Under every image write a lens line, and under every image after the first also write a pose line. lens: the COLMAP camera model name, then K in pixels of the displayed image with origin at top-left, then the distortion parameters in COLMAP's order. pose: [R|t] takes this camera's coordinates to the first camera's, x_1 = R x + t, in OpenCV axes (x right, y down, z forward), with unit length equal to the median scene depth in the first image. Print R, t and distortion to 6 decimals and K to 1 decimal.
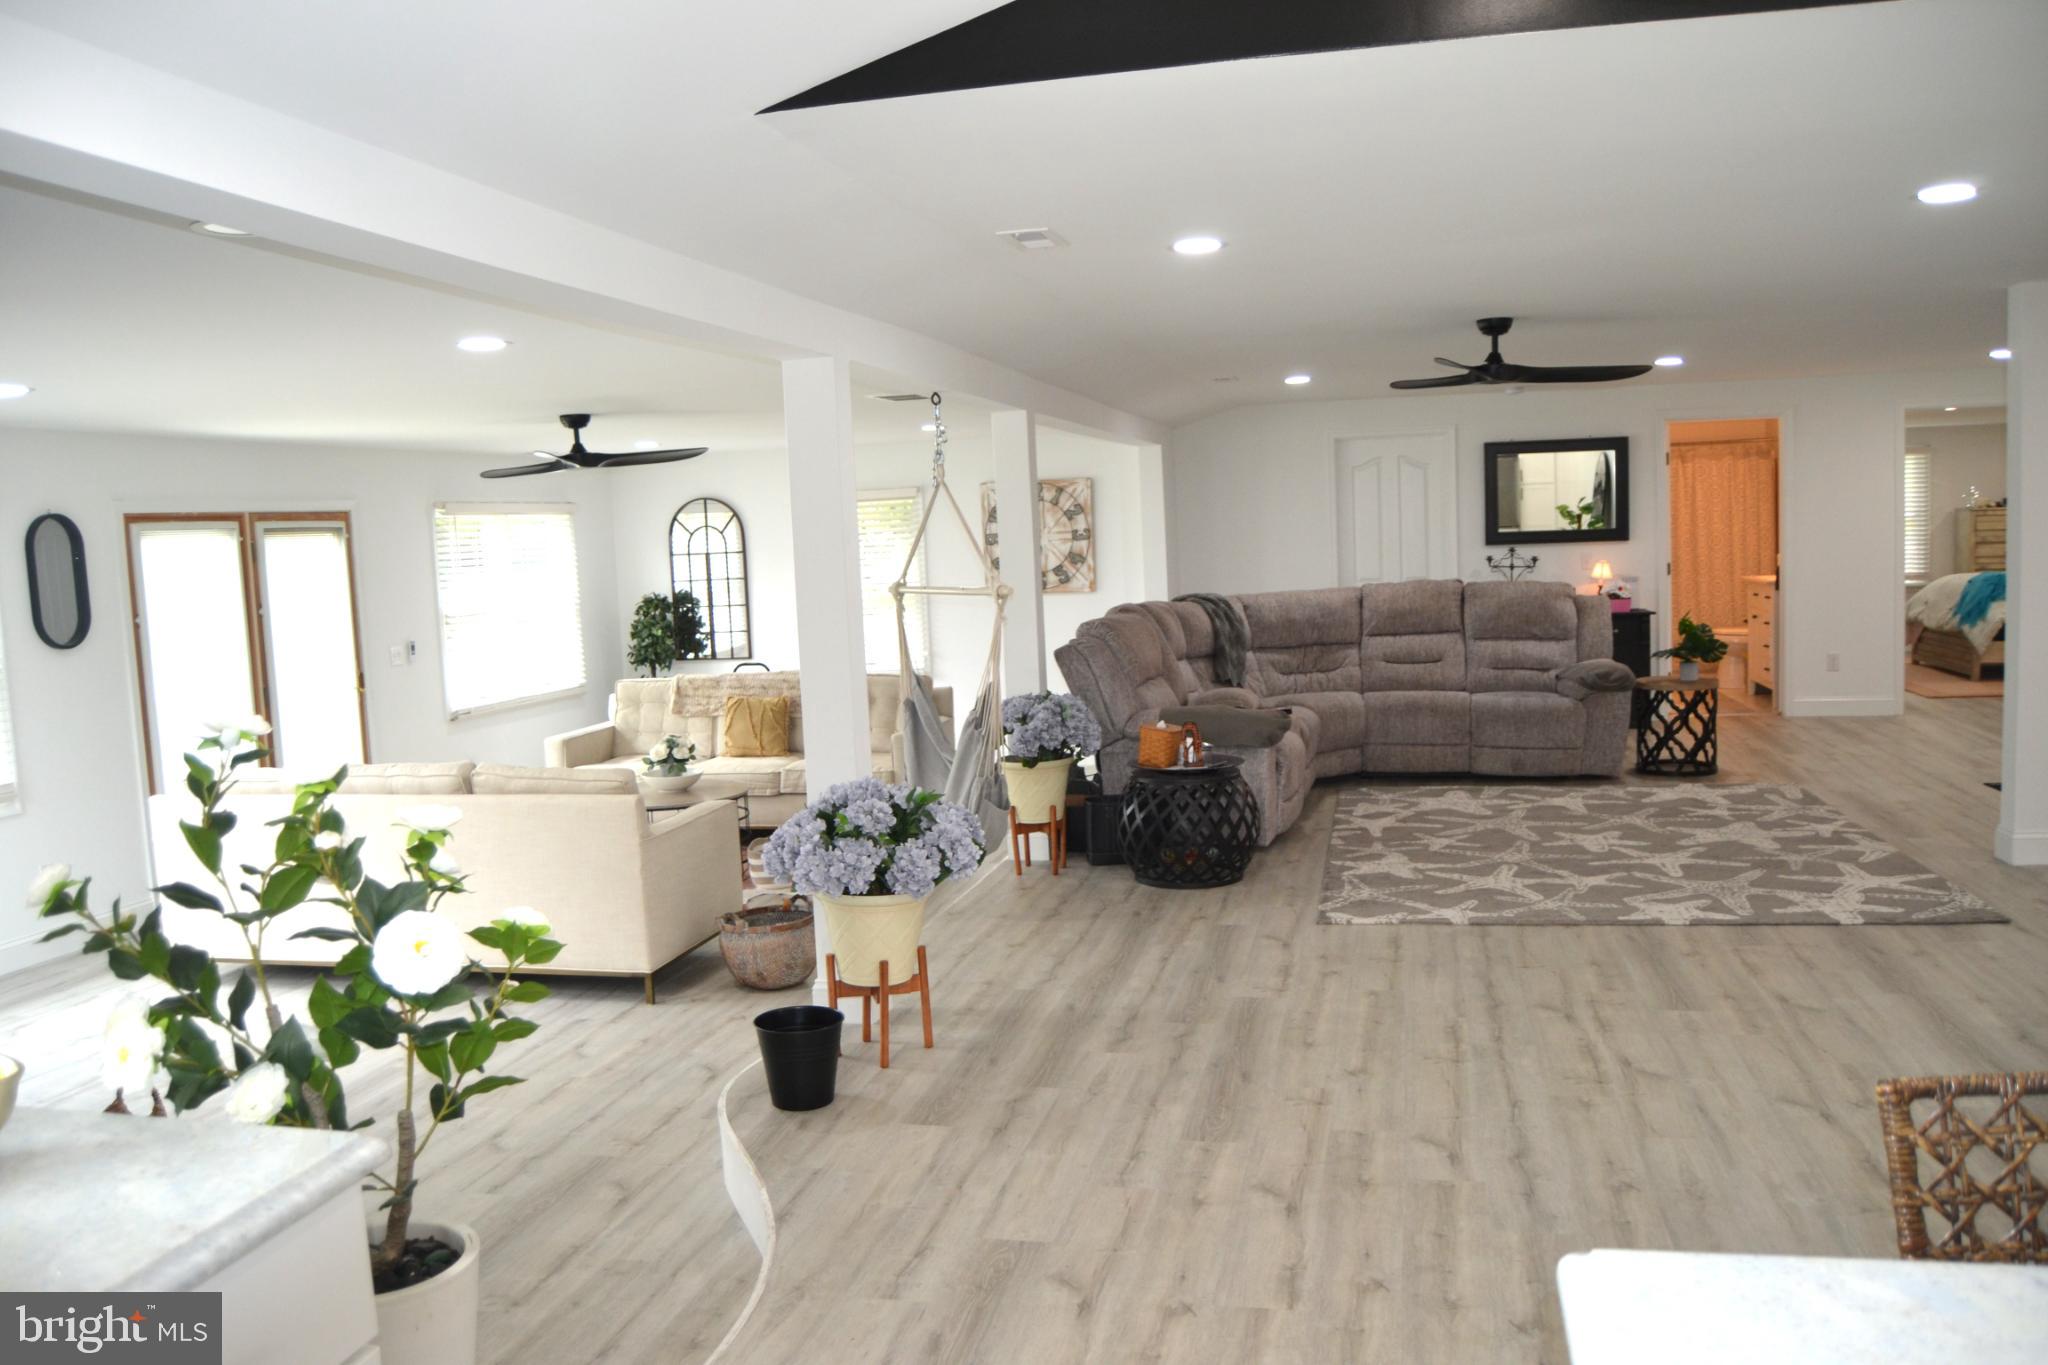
lens RADIAL K [[1623.5, 0, 1009.1], [0, 1623.5, 686.1], [0, 0, 1]] dist [-0.097133, 0.042176]
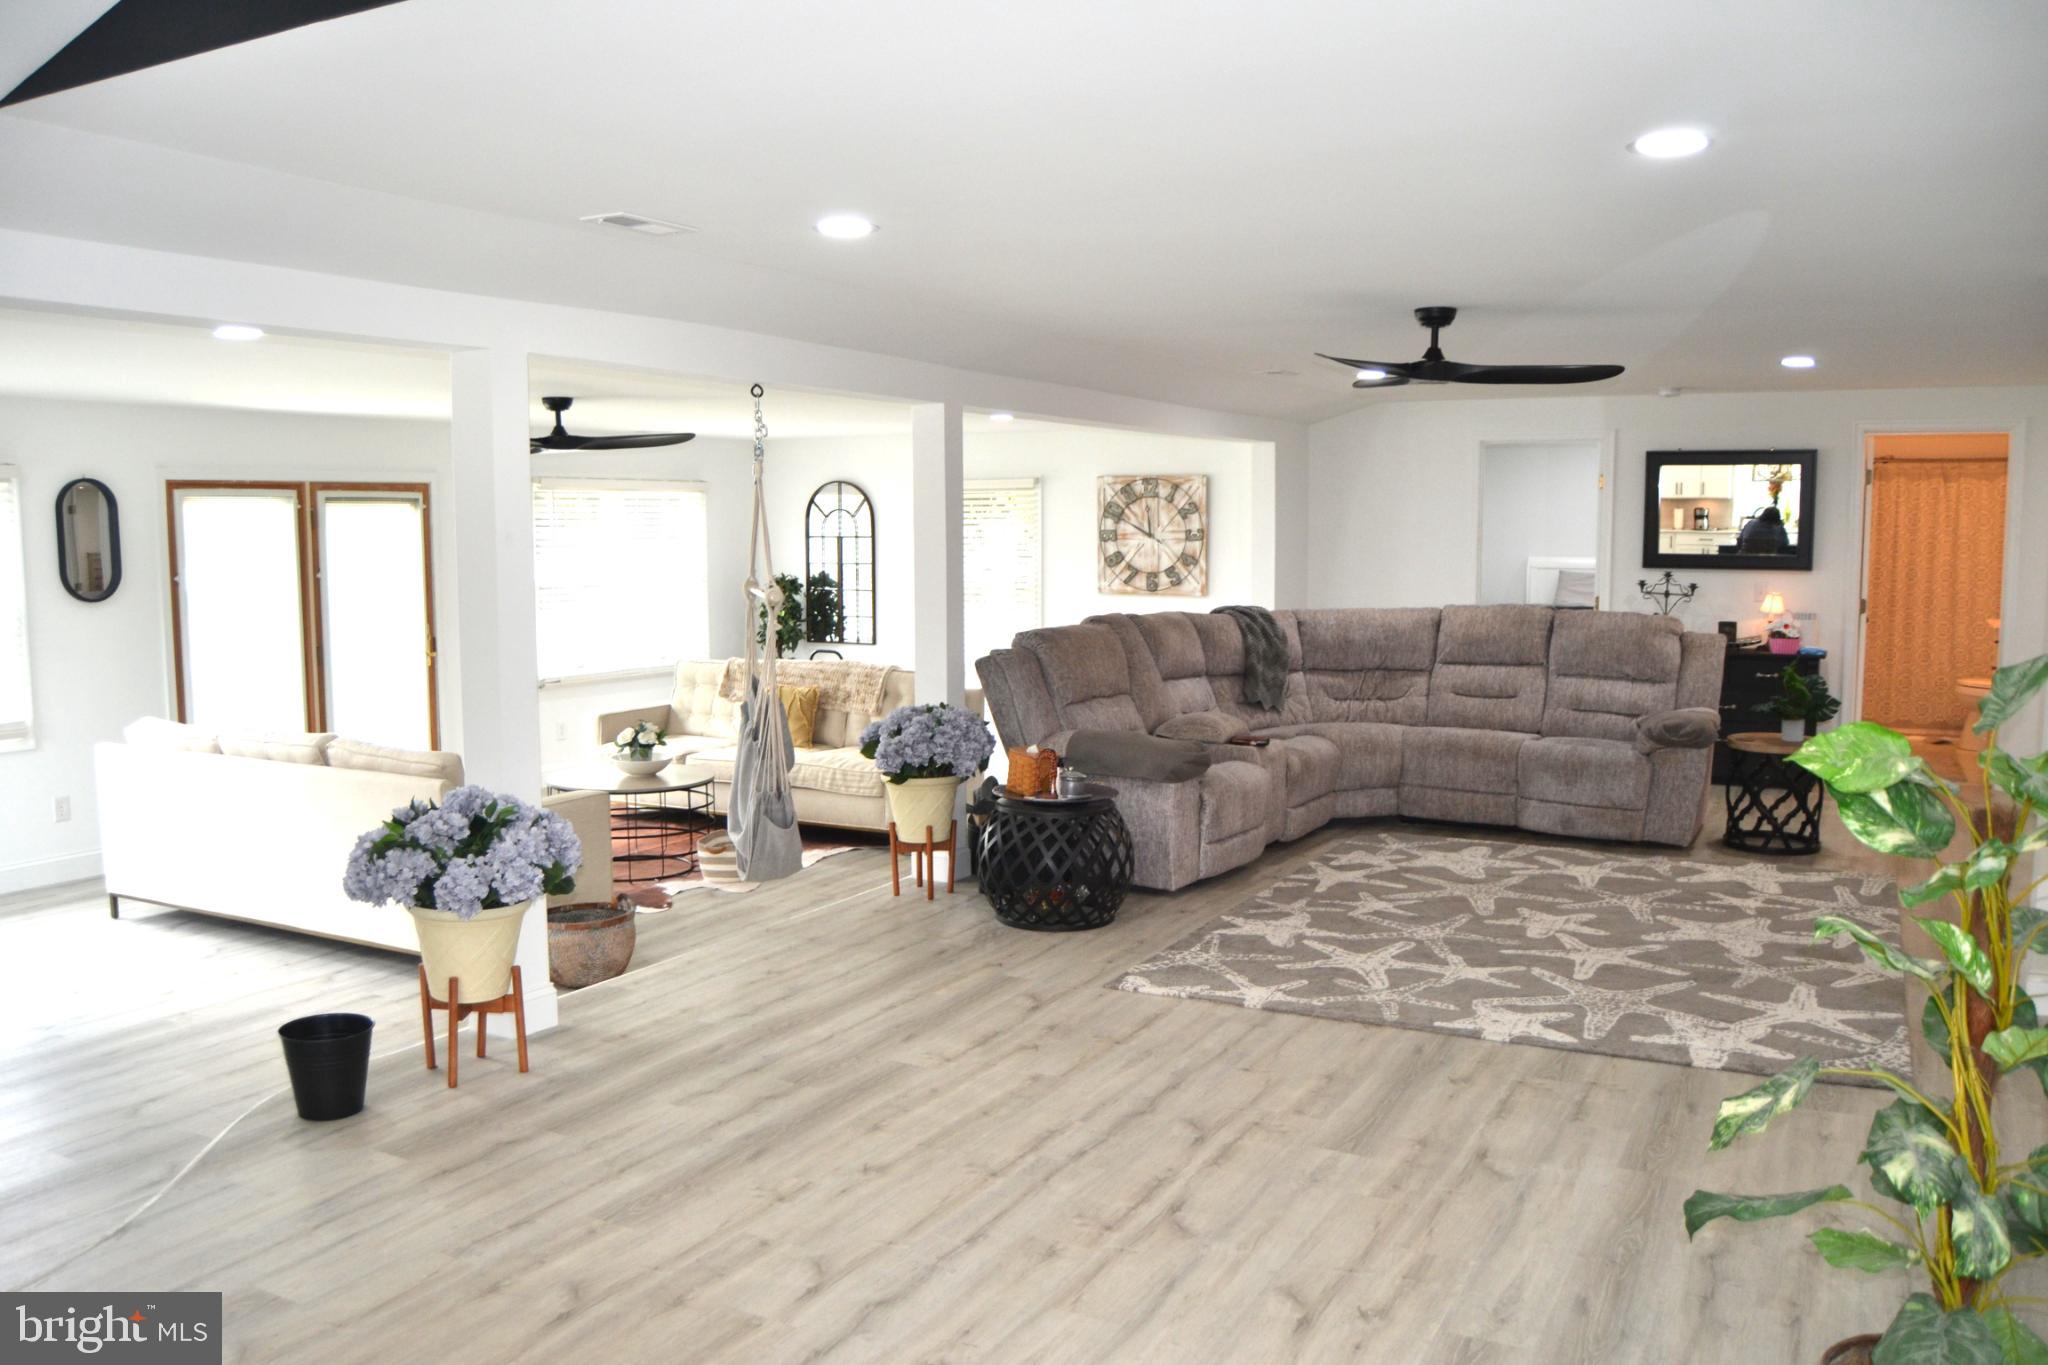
lens RADIAL K [[1623.5, 0, 1009.1], [0, 1623.5, 694.3], [0, 0, 1]] dist [-0.097133, 0.042176]
pose [[0.964426, 0.068593, -0.255299, 0.235571], [-0.064550, 0.997621, 0.024192, -0.021483], [0.256351, -0.006852, 0.966559, 0.080829]]
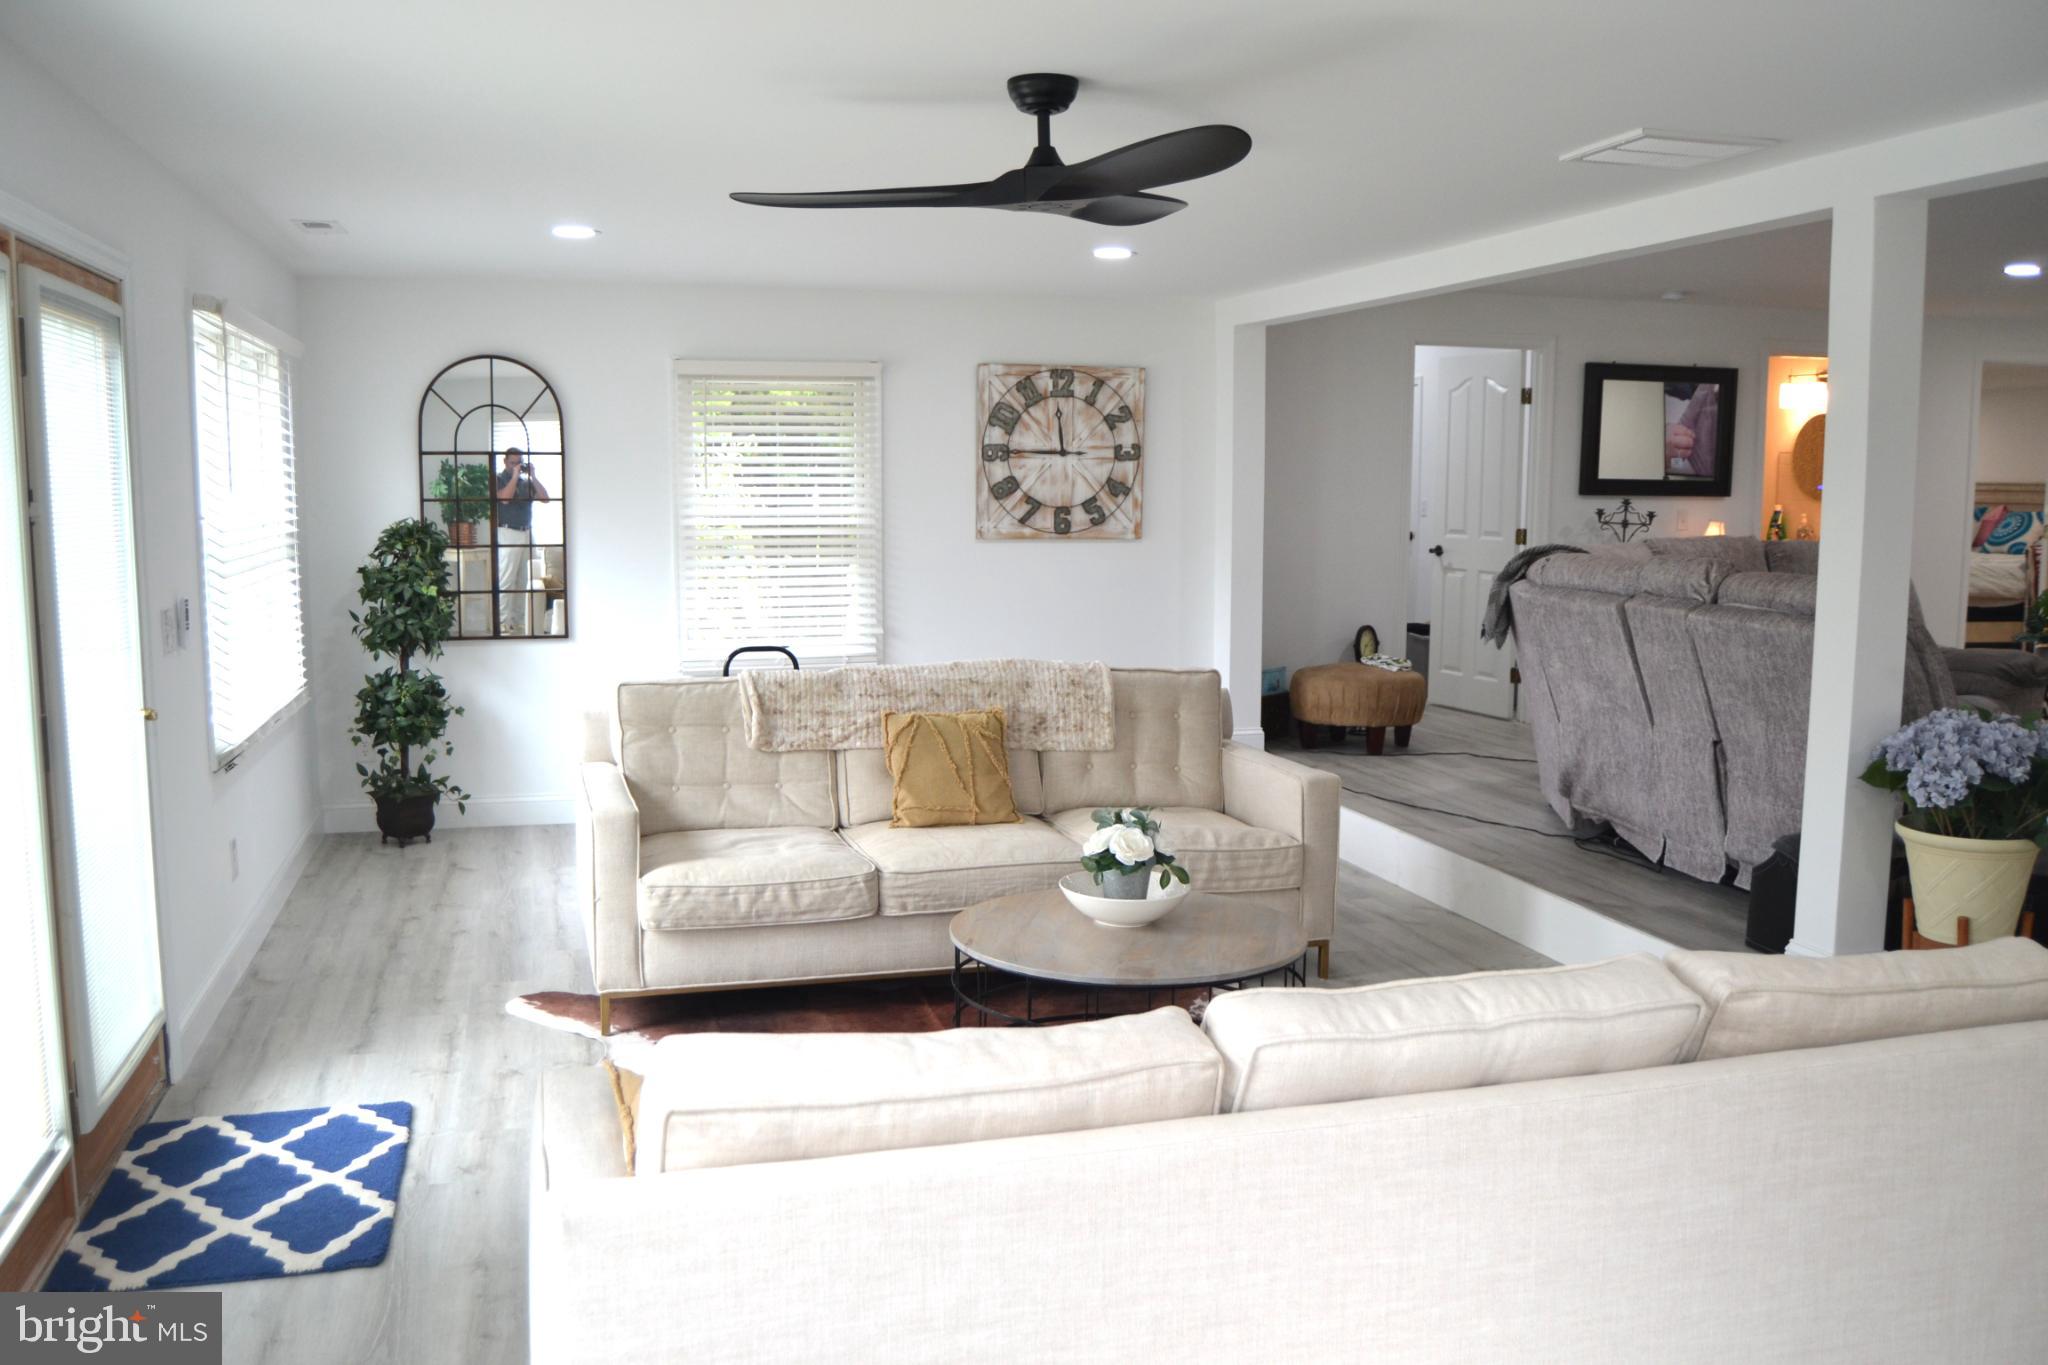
lens RADIAL K [[1720.7, 0, 1011.4], [0, 1720.7, 692.3], [0, 0, 1]] dist [-0.078685, 0.018222]
pose [[0.872089, -0.012749, 0.489181, -0.430931], [0.004245, 0.999820, 0.018490, -0.010780], [-0.489329, -0.014048, 0.871986, 0.516126]]
